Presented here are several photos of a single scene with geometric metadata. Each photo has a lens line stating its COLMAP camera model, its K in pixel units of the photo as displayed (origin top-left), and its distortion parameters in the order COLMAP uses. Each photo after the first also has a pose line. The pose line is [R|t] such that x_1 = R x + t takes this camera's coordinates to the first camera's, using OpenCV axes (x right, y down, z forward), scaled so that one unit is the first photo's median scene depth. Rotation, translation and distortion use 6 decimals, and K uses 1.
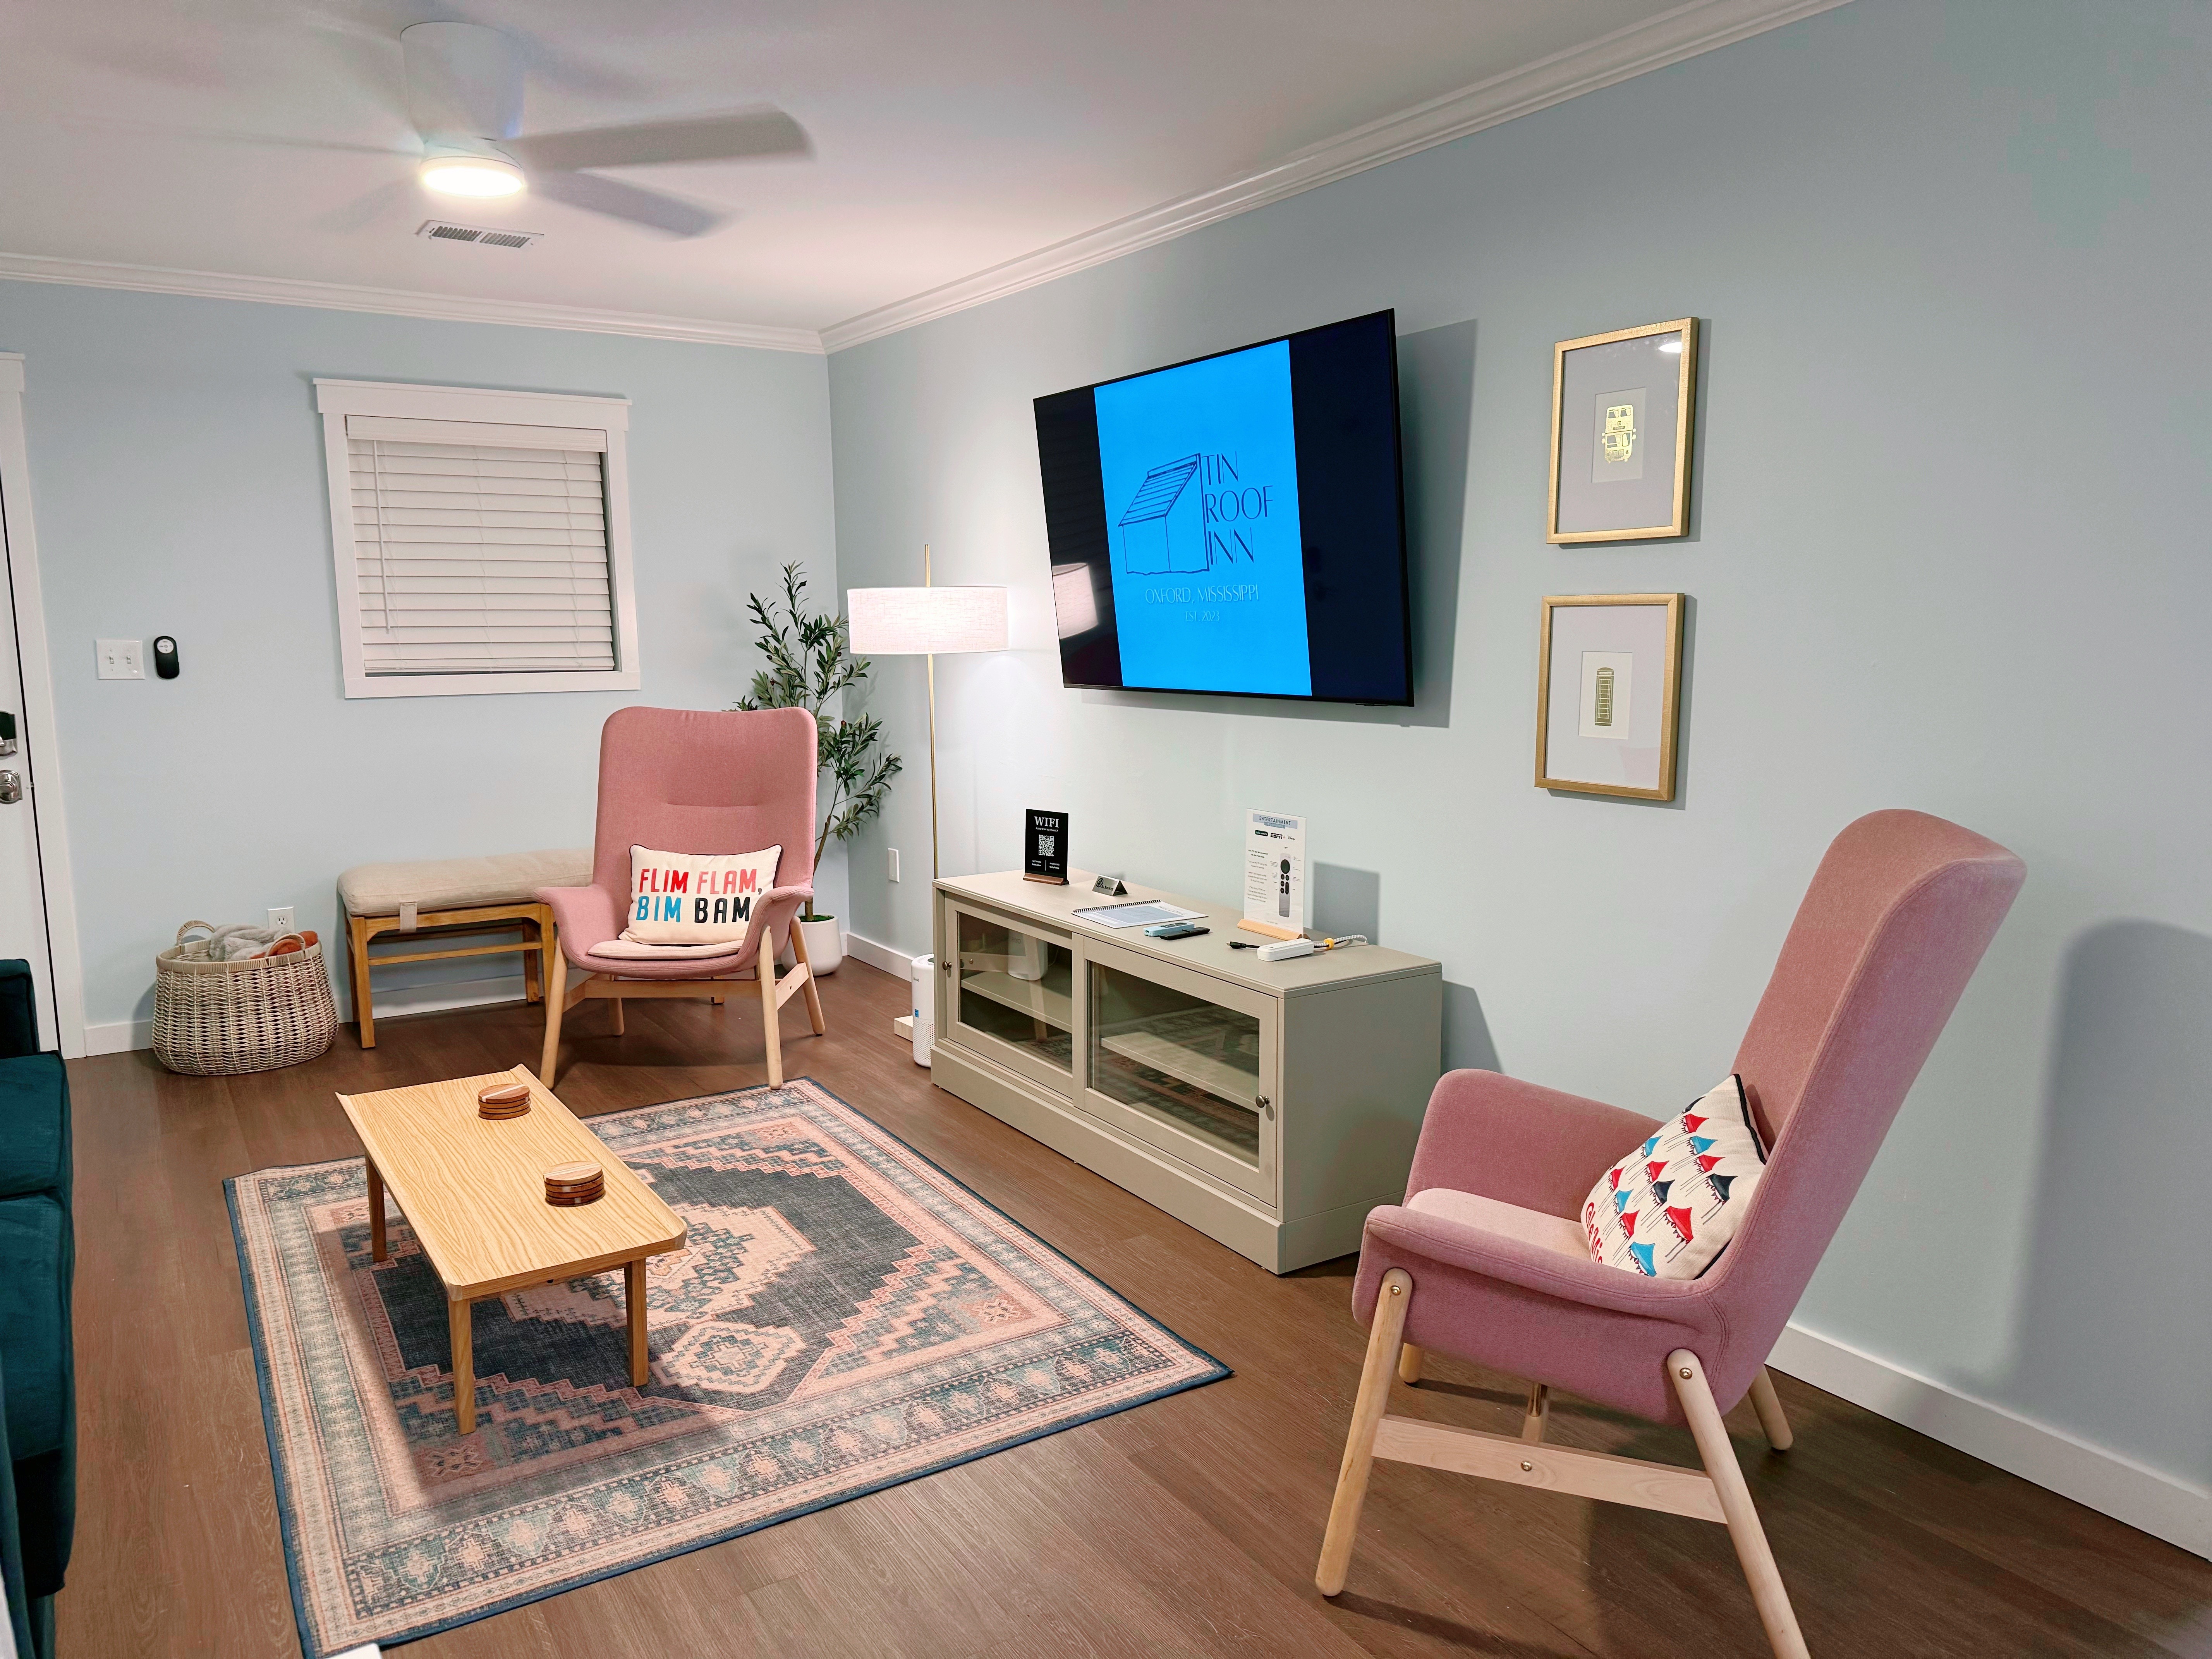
lens RADIAL K [[1541.1, 0, 1097.8], [0, 1541.1, 844.4], [0, 0, 1]] dist [0.156871, -0.309079]
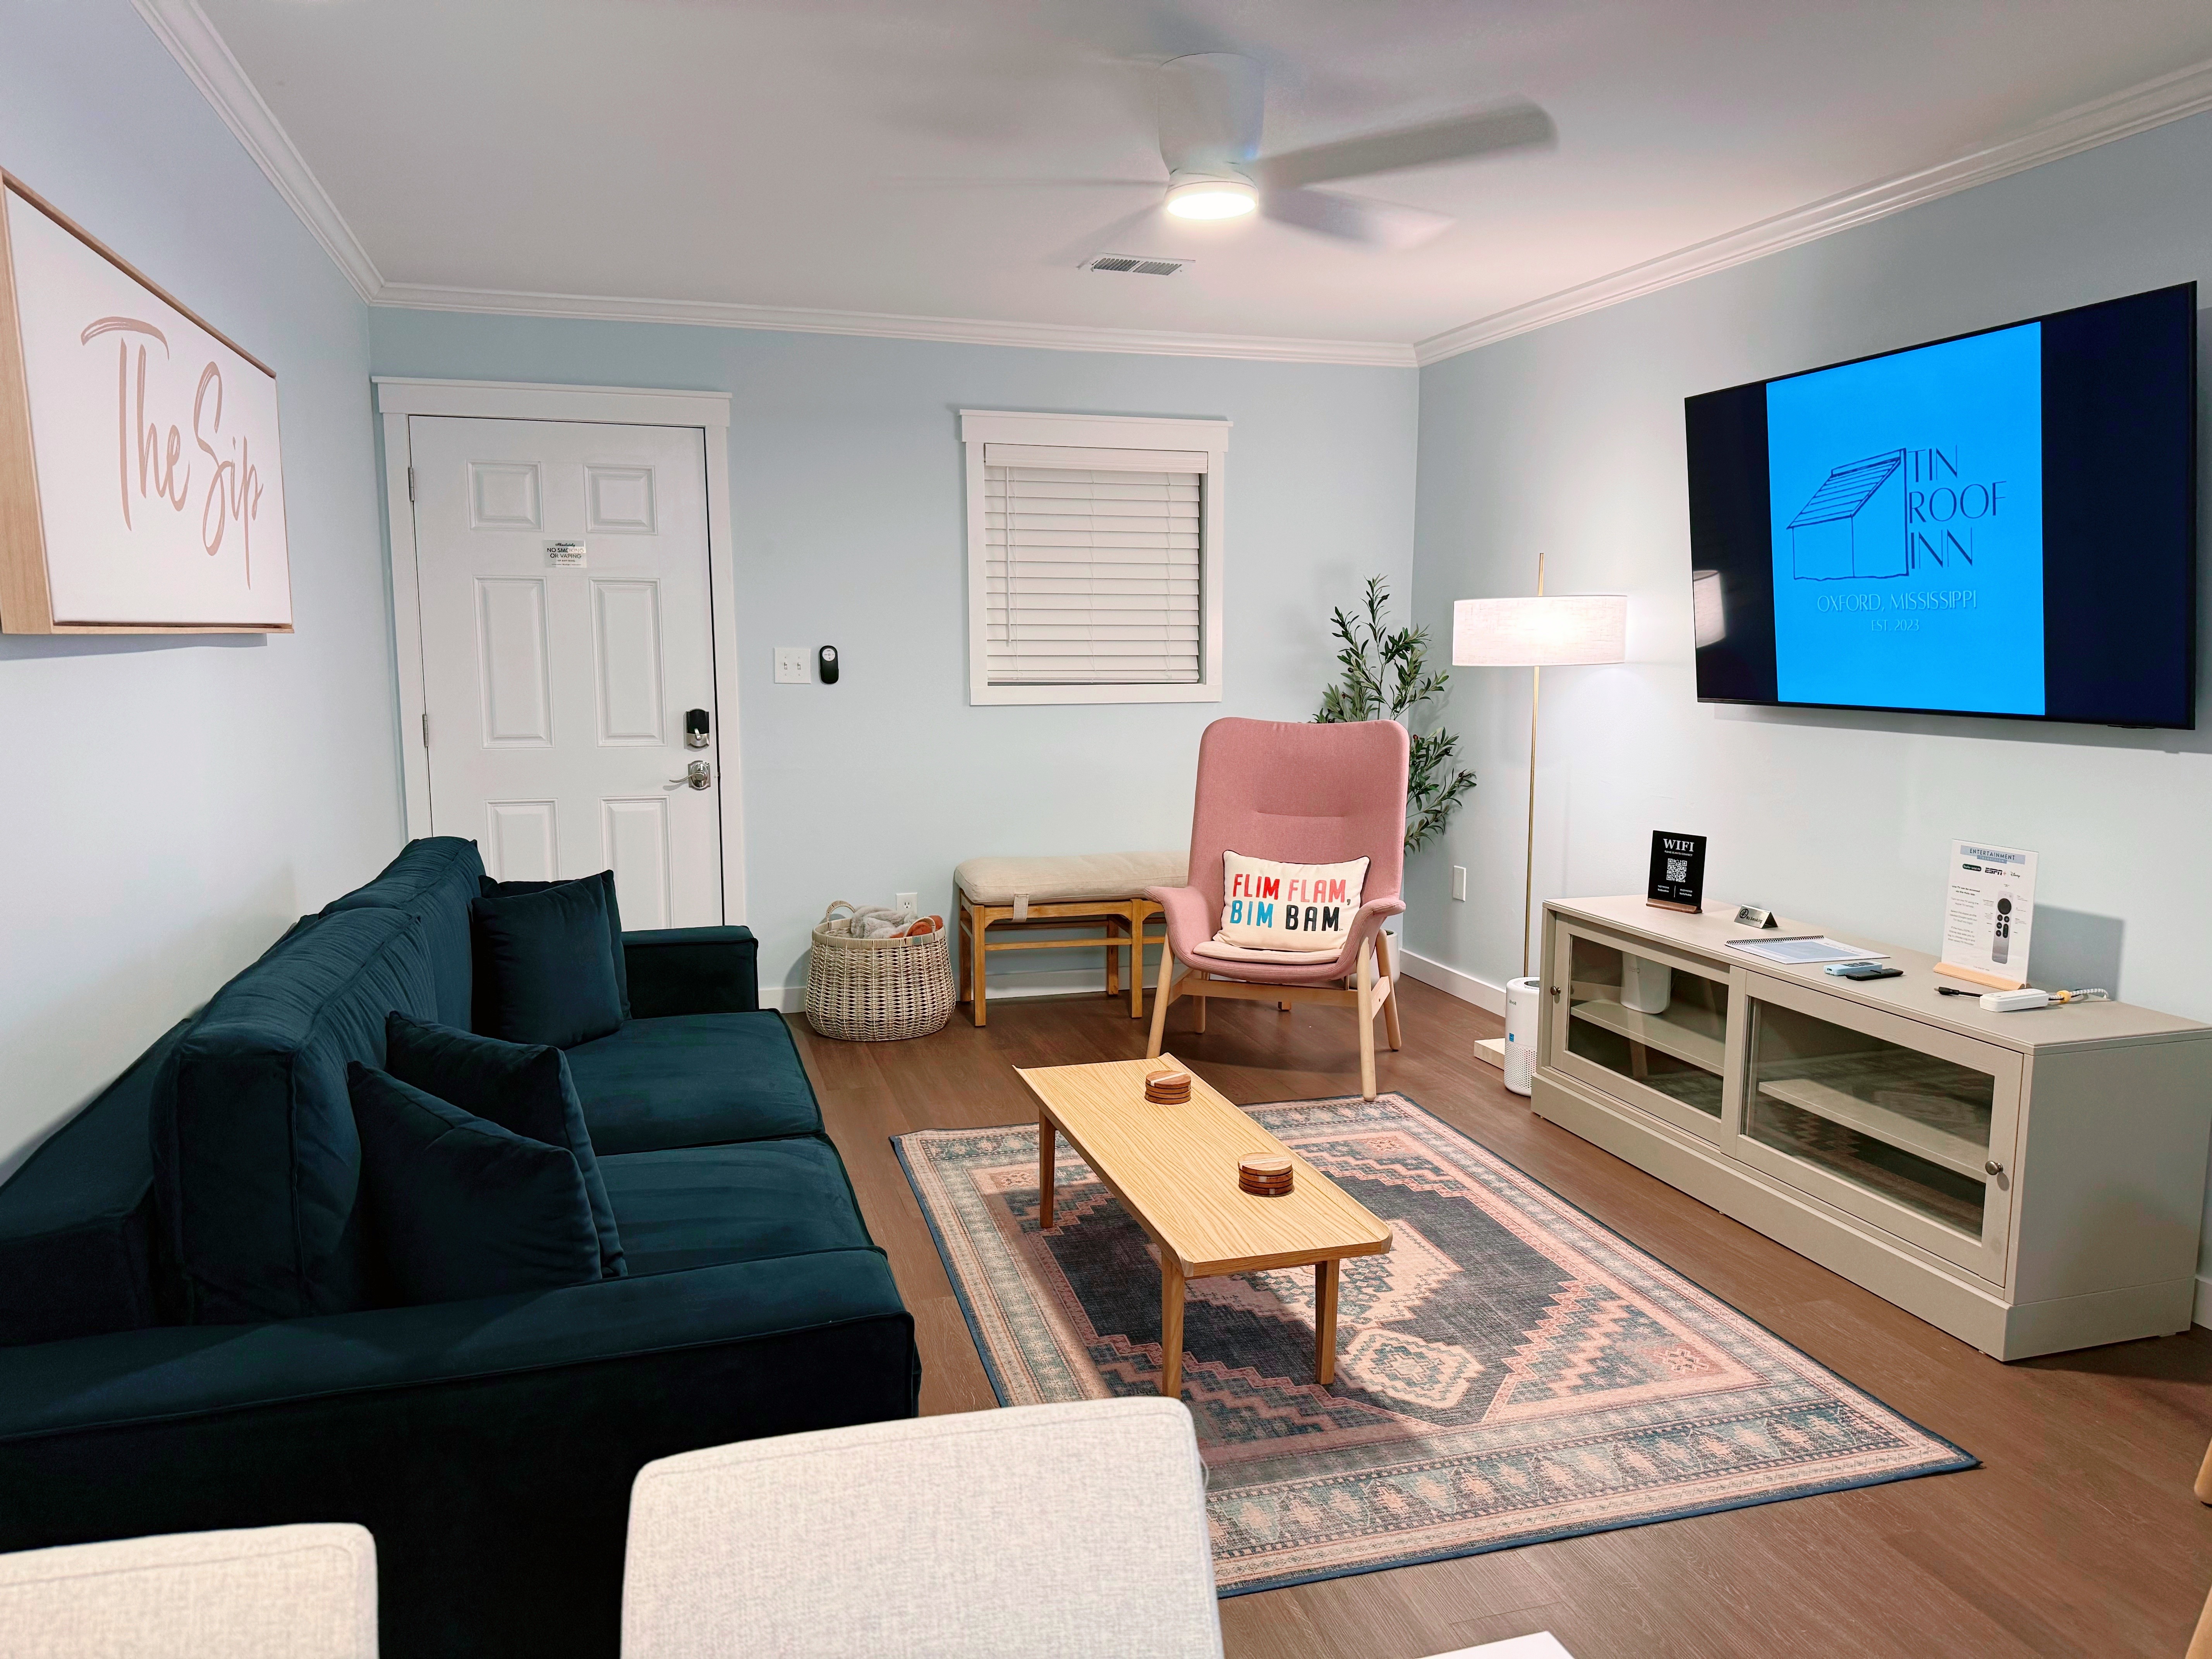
lens RADIAL K [[1541.1, 0, 1097.8], [0, 1541.1, 844.4], [0, 0, 1]] dist [0.156871, -0.309079]
pose [[0.959597, 0.043845, -0.277941, -0.105674], [-0.047314, 0.998863, -0.005786, 0.007019], [0.277372, 0.018703, 0.960581, -0.008696]]
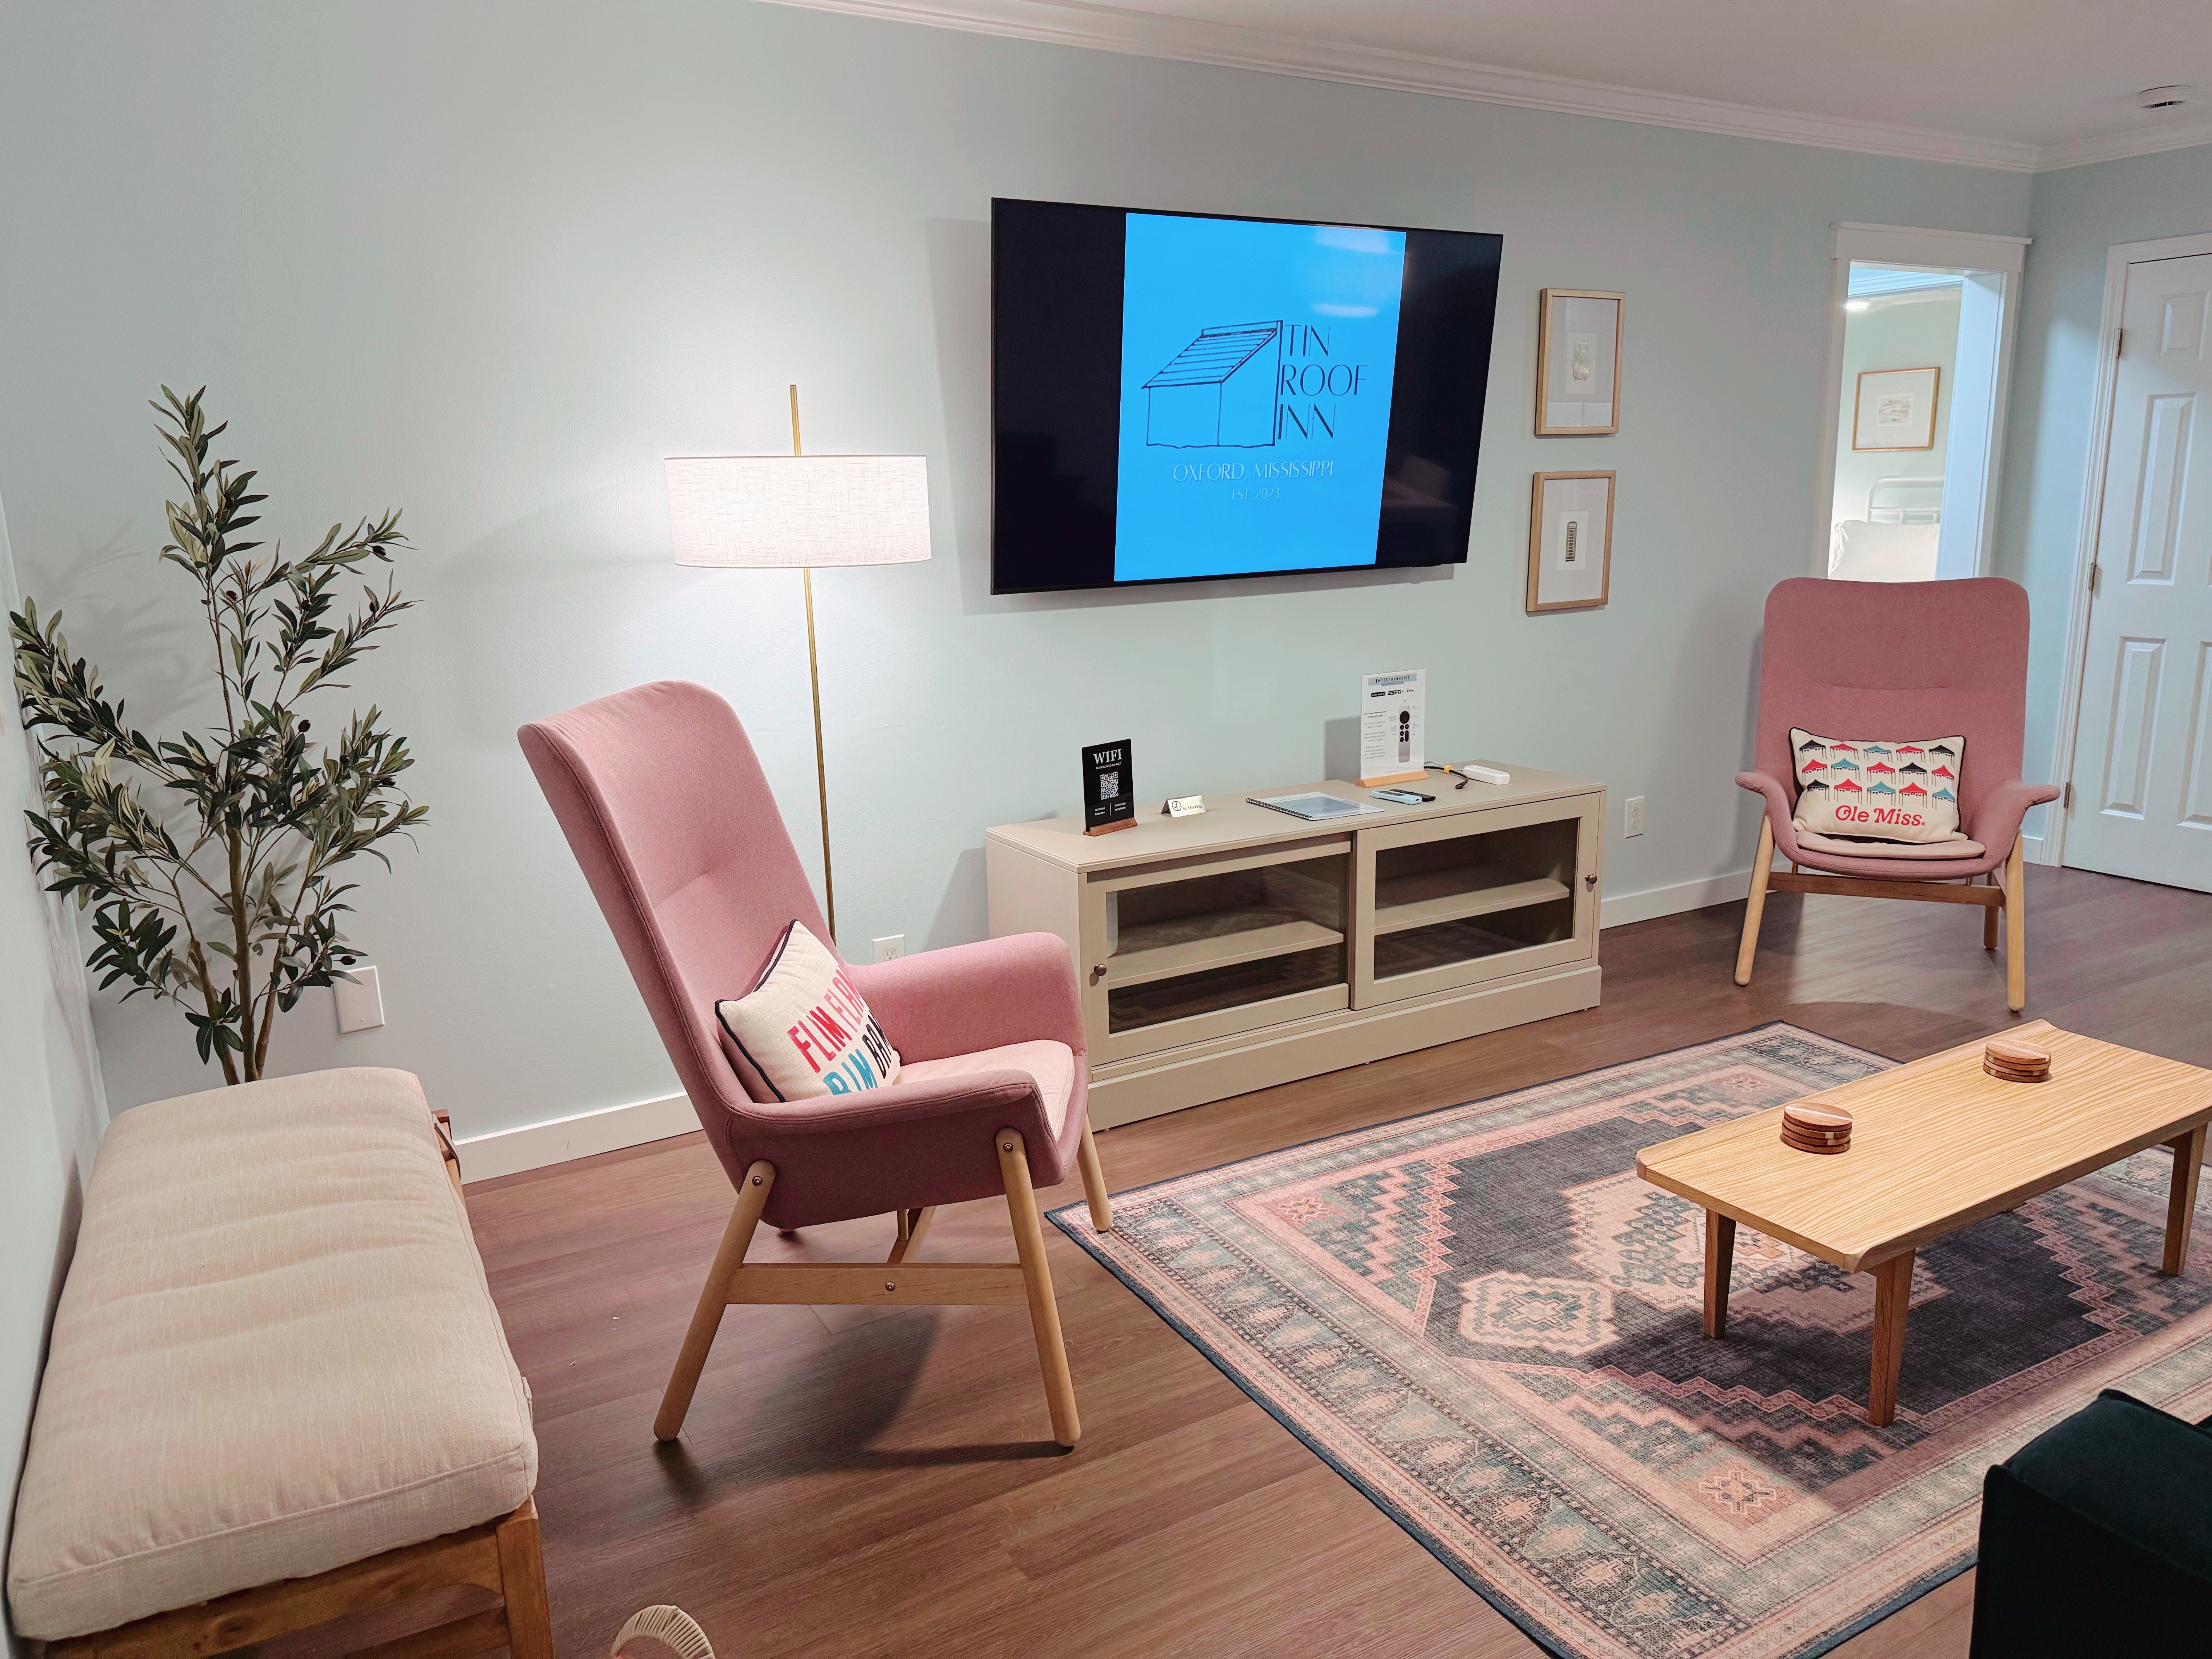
lens RADIAL K [[1558.7, 0, 1097.4], [0, 1558.7, 840.1], [0, 0, 1]] dist [0.124357, -0.175769]
pose [[0.036058, -0.215277, 0.975887, -0.826972], [0.166351, 0.964191, 0.206550, -0.139777], [-0.985407, 0.154892, 0.070578, 0.941470]]
